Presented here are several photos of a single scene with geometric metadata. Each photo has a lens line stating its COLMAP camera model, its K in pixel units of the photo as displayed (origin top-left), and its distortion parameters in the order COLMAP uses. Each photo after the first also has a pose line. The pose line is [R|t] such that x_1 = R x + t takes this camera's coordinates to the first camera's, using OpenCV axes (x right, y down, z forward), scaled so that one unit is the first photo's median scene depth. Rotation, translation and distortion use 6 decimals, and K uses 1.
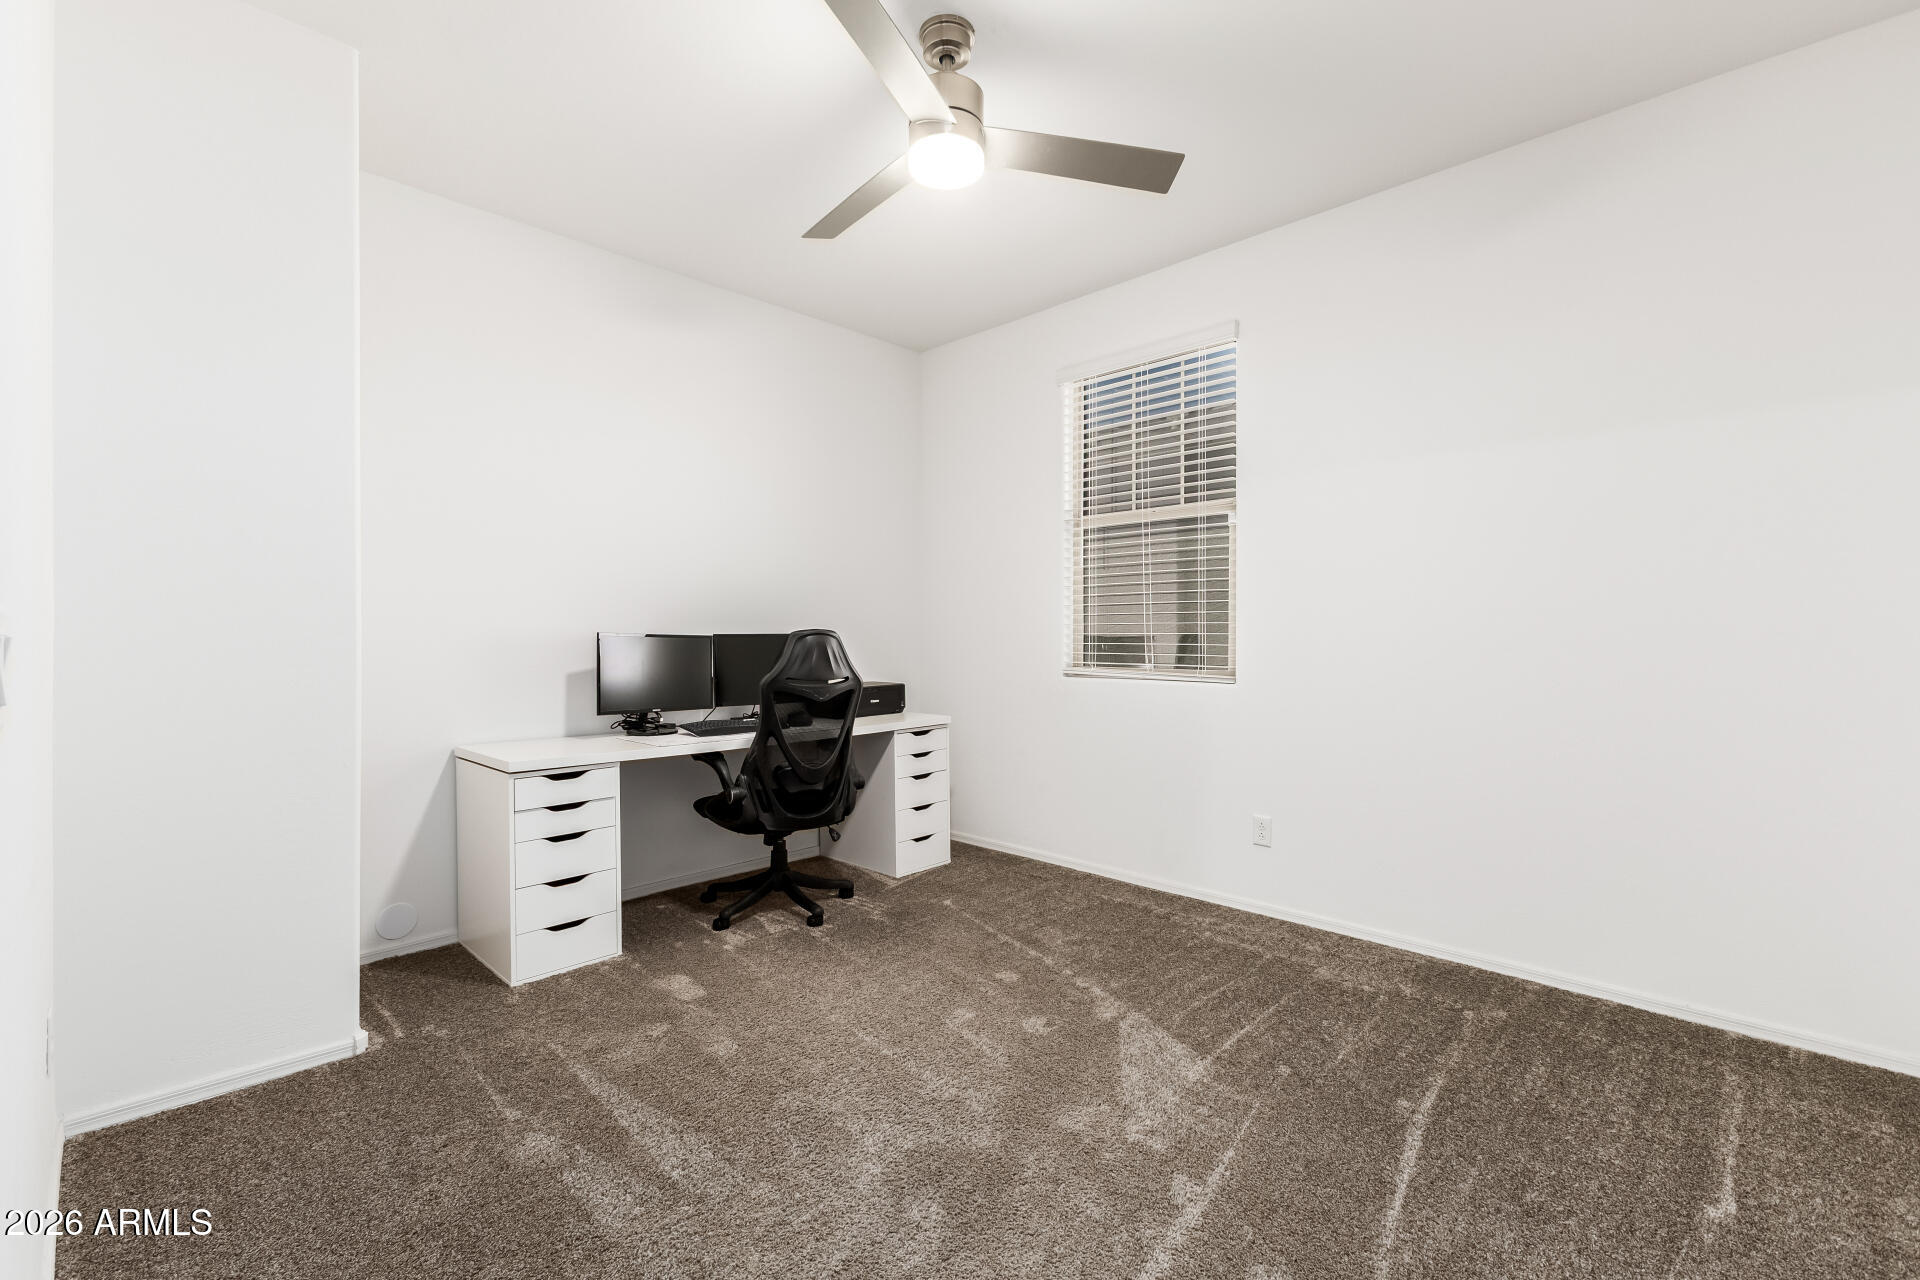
lens RADIAL K [[819.5, 0, 960.0], [0, 819.5, 640.0], [0, 0, 1]] dist [0.011626, -0.000568]
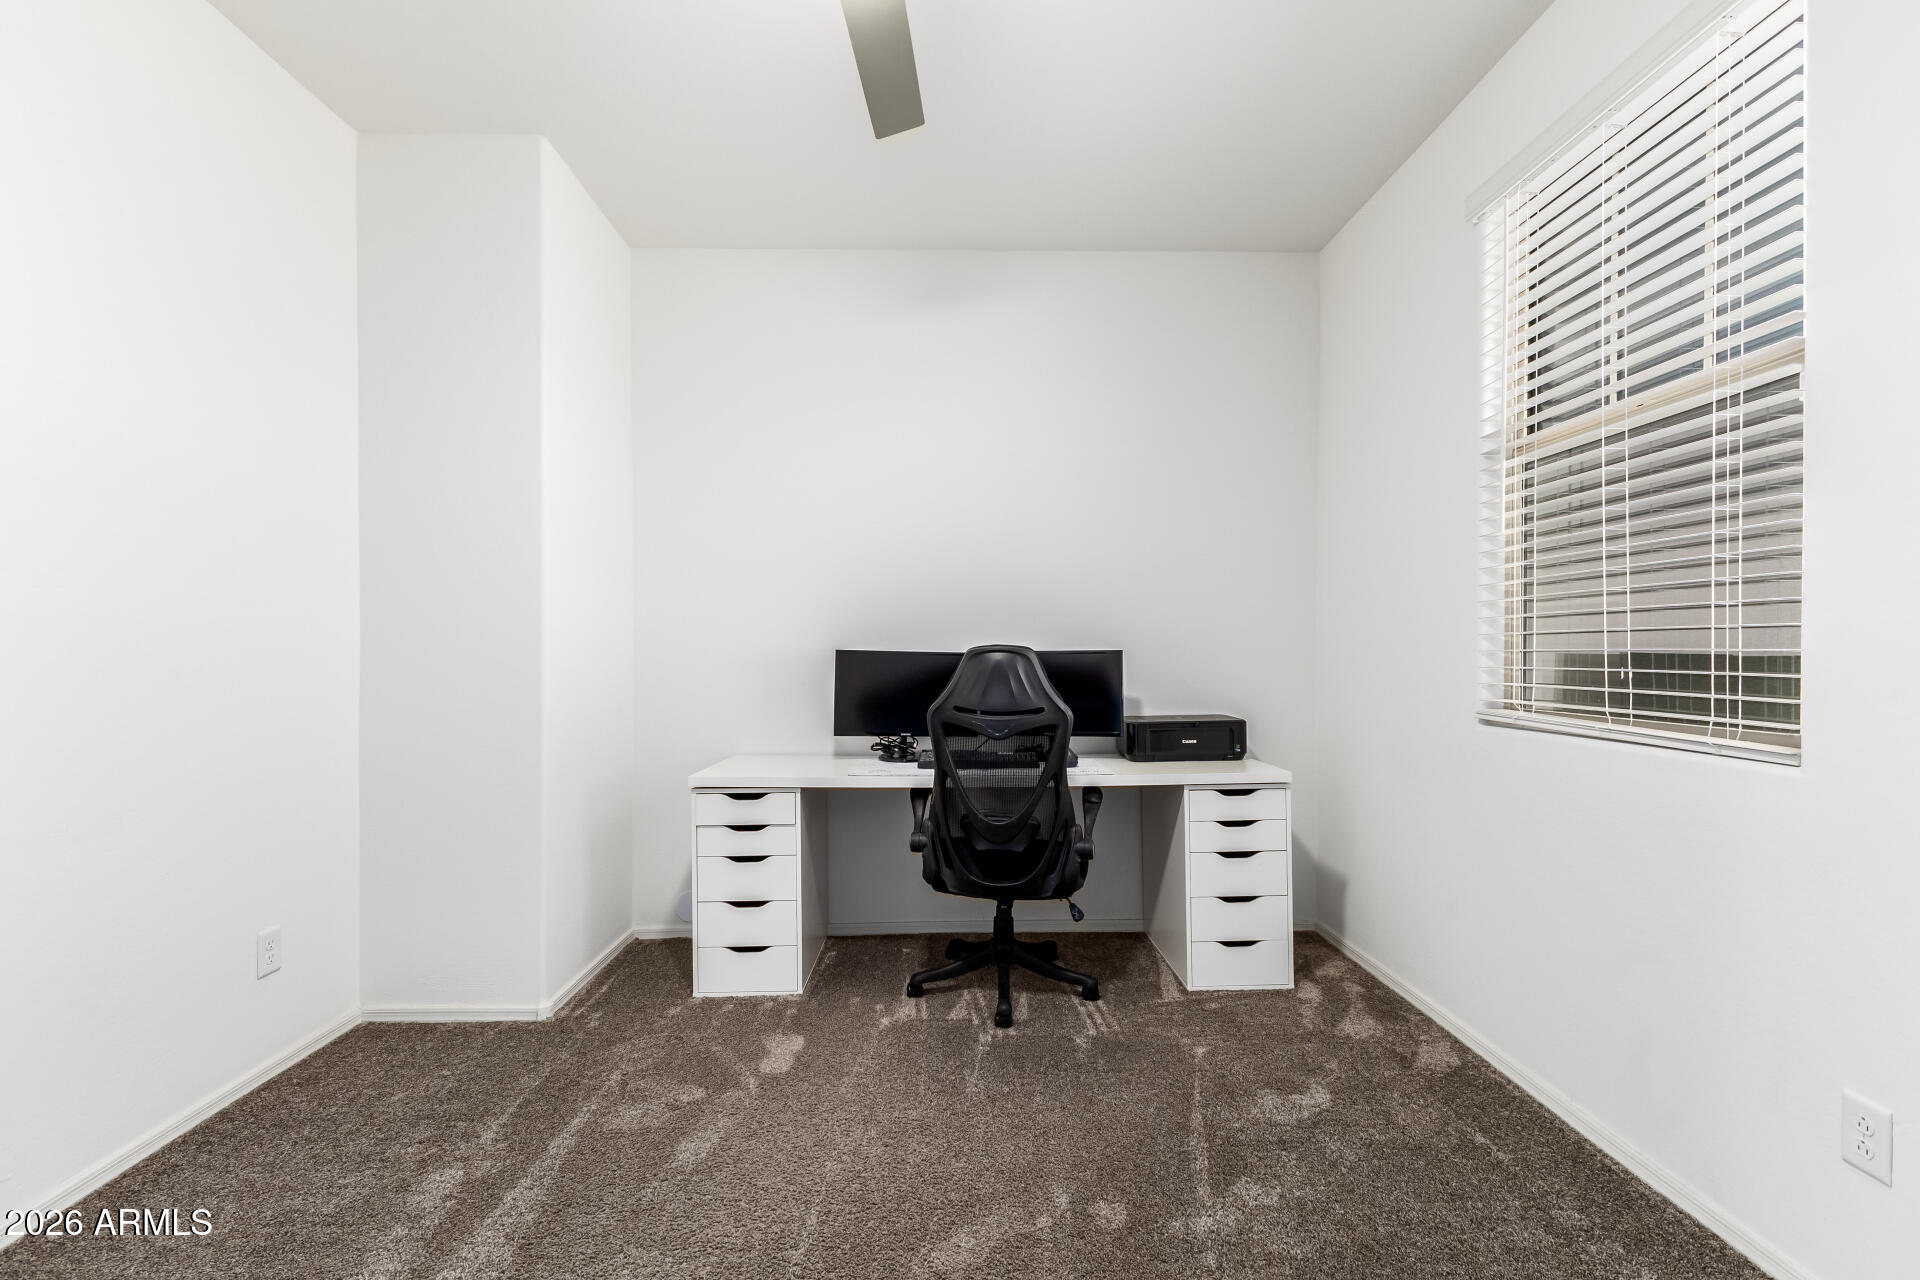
lens RADIAL K [[819.5, 0, 960.0], [0, 819.5, 640.0], [0, 0, 1]] dist [0.011626, -0.000568]
pose [[0.719390, -0.014114, -0.694463, 0.353092], [-0.003222, 0.999715, -0.023655, -0.000659], [0.694599, 0.019255, 0.719139, 0.413511]]
